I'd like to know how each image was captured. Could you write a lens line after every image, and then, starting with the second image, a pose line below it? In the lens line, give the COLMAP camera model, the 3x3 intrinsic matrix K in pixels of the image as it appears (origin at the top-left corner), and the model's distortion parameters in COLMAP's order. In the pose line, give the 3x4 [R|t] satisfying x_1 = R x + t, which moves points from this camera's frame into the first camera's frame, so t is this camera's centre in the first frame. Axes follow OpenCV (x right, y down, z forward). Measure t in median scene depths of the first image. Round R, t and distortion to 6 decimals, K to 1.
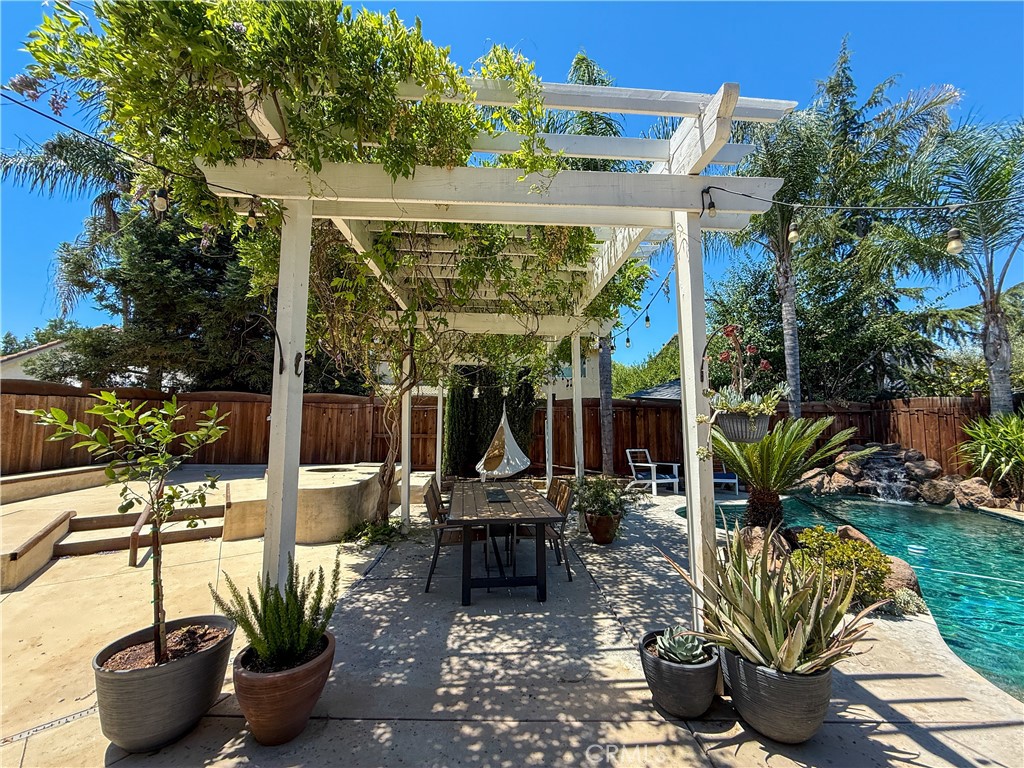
lens RADIAL K [[408.8, 0, 513.9], [0, 408.8, 383.8], [0, 0, 1]] dist [0.006569, 0.000230]
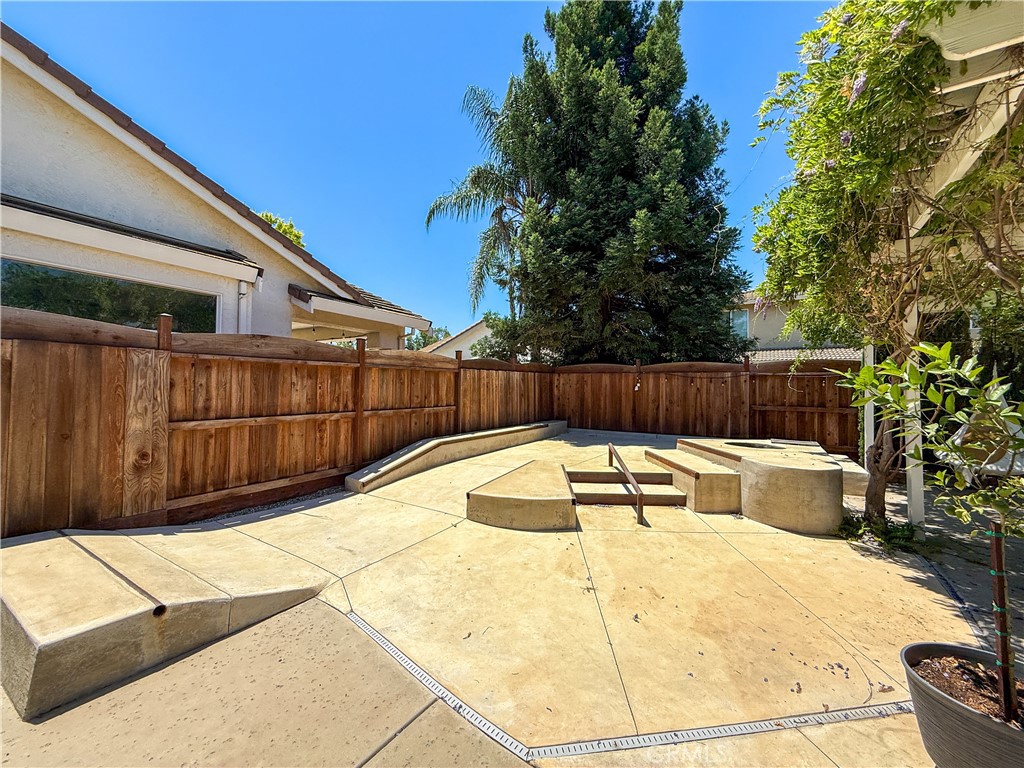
lens RADIAL K [[408.8, 0, 510.8], [0, 408.8, 385.3], [0, 0, 1]] dist [0.006569, 0.000230]
pose [[0.805297, -0.006854, -0.592832, -0.269993], [0.049788, 0.997183, 0.056103, 0.004007], [0.590777, -0.074696, 0.803370, -0.010531]]
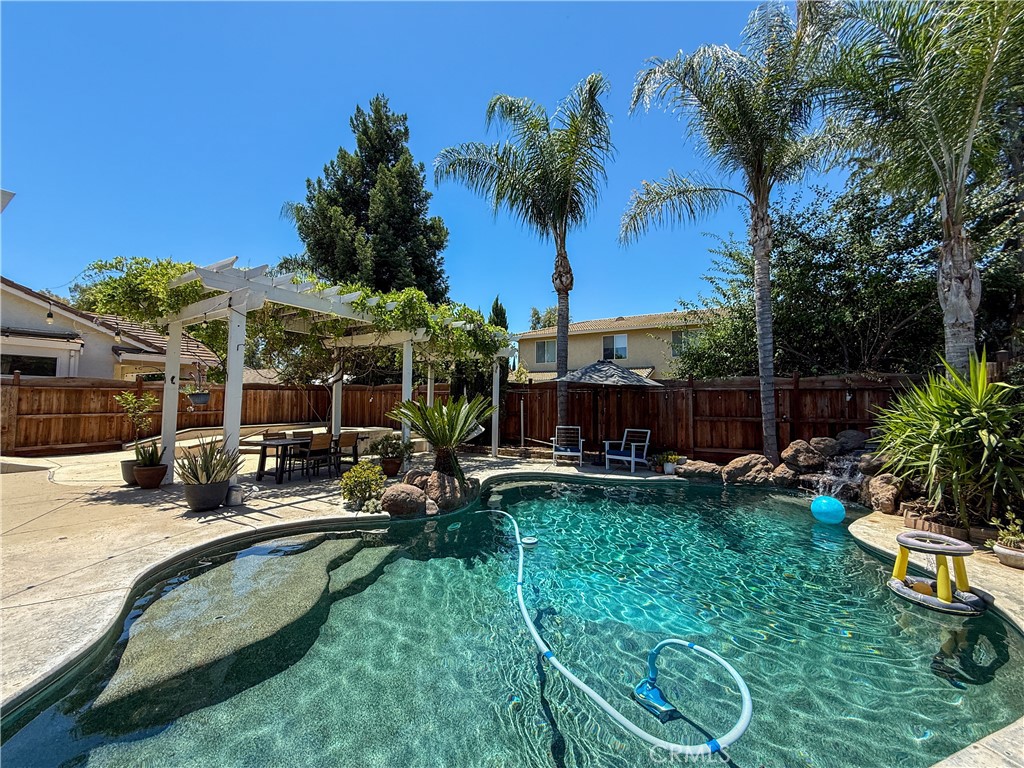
lens RADIAL K [[408.8, 0, 508.8], [0, 408.8, 387.7], [0, 0, 1]] dist [0.006569, 0.000230]
pose [[0.808243, -0.023403, -0.588384, 0.911074], [0.052748, 0.998070, 0.032760, 0.011173], [0.586482, -0.057514, 0.807918, 0.010162]]
